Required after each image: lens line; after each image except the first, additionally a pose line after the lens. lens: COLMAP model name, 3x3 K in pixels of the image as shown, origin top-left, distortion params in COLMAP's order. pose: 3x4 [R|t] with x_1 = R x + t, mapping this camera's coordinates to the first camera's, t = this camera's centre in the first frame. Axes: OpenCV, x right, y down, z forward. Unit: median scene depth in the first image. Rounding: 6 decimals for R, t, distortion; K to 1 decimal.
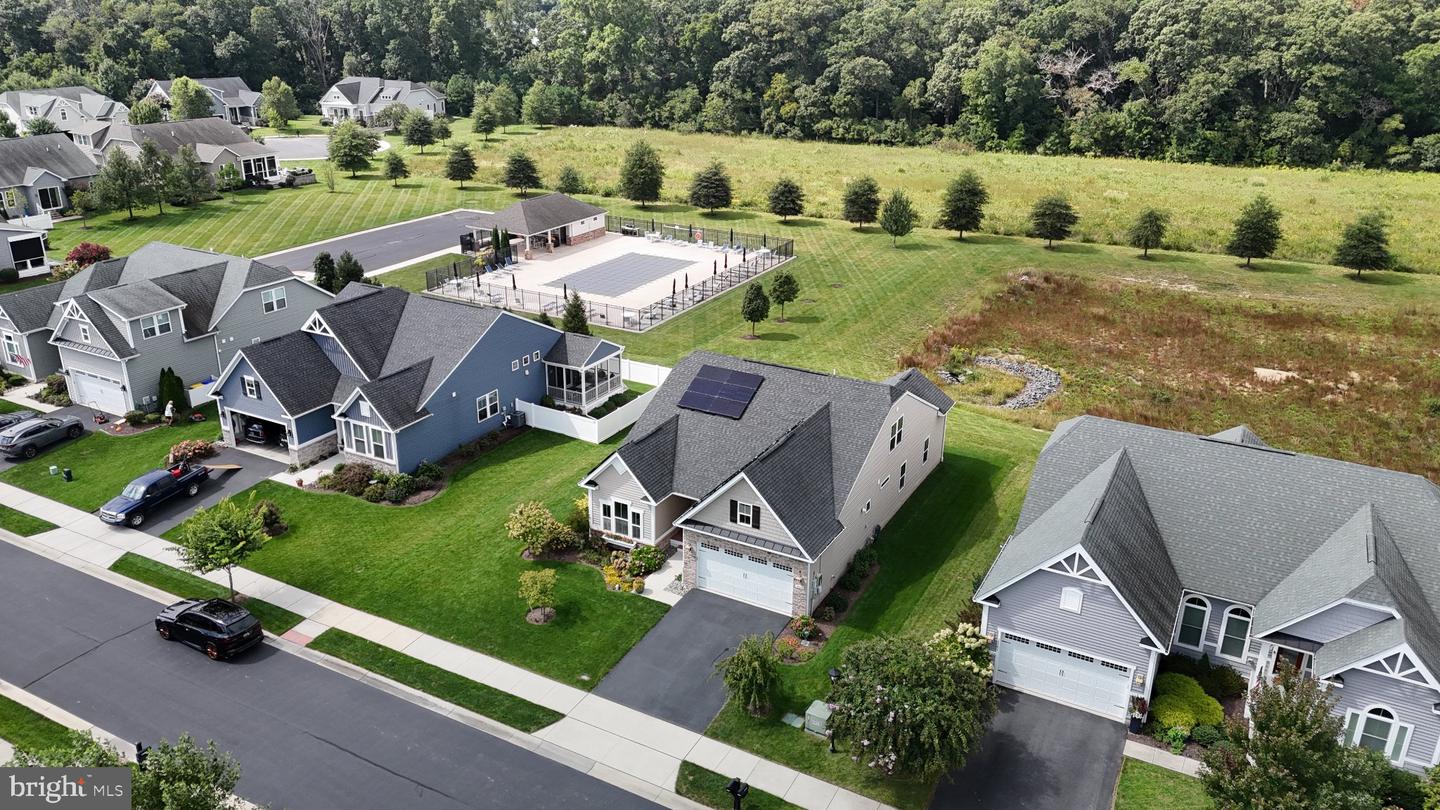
lens RADIAL K [[1058.3, 0, 718.2], [0, 1058.3, 394.5], [0, 0, 1]] dist [0.068672, -0.064313]
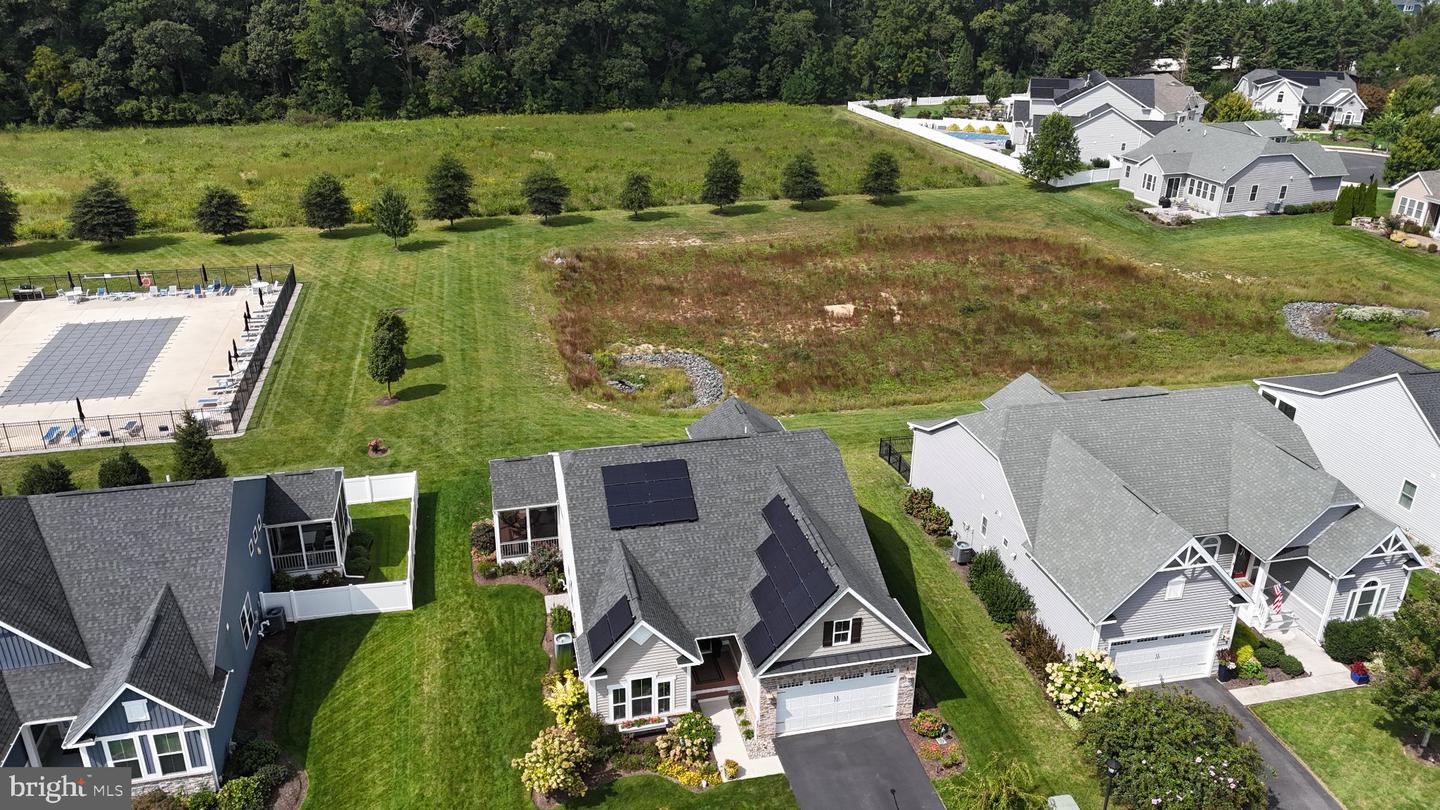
lens RADIAL K [[1058.3, 0, 718.2], [0, 1058.3, 394.5], [0, 0, 1]] dist [0.068672, -0.064313]
pose [[0.746962, -0.266574, 0.609086, -0.141737], [0.233759, 0.962911, 0.134756, -0.056811], [-0.622418, 0.041722, 0.781572, 0.108412]]
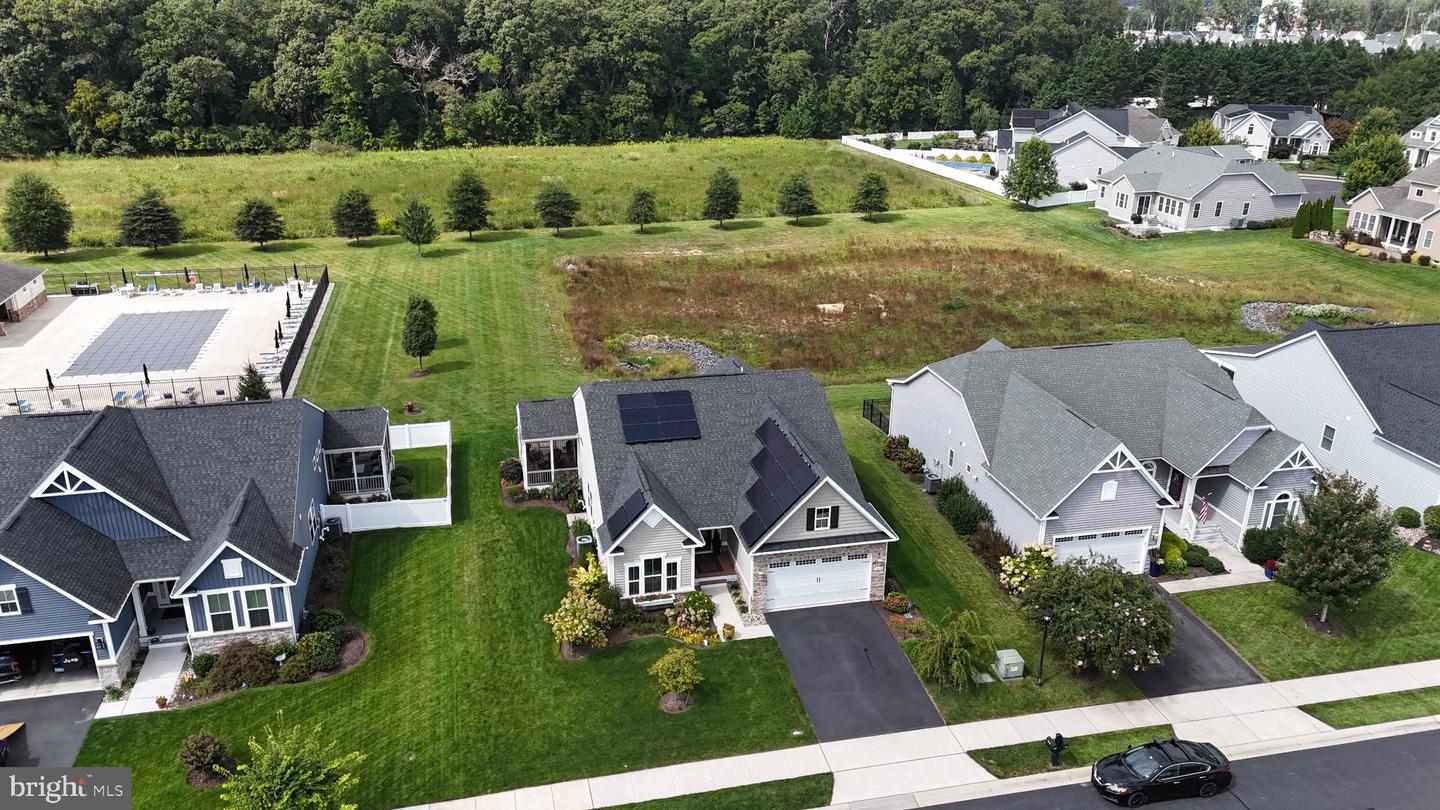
lens RADIAL K [[1058.3, 0, 718.2], [0, 1058.3, 394.5], [0, 0, 1]] dist [0.068672, -0.064313]
pose [[0.747407, -0.237778, 0.620358, -0.176207], [0.233243, 0.968235, 0.090106, -0.030954], [-0.622077, 0.077348, 0.779126, 0.076412]]
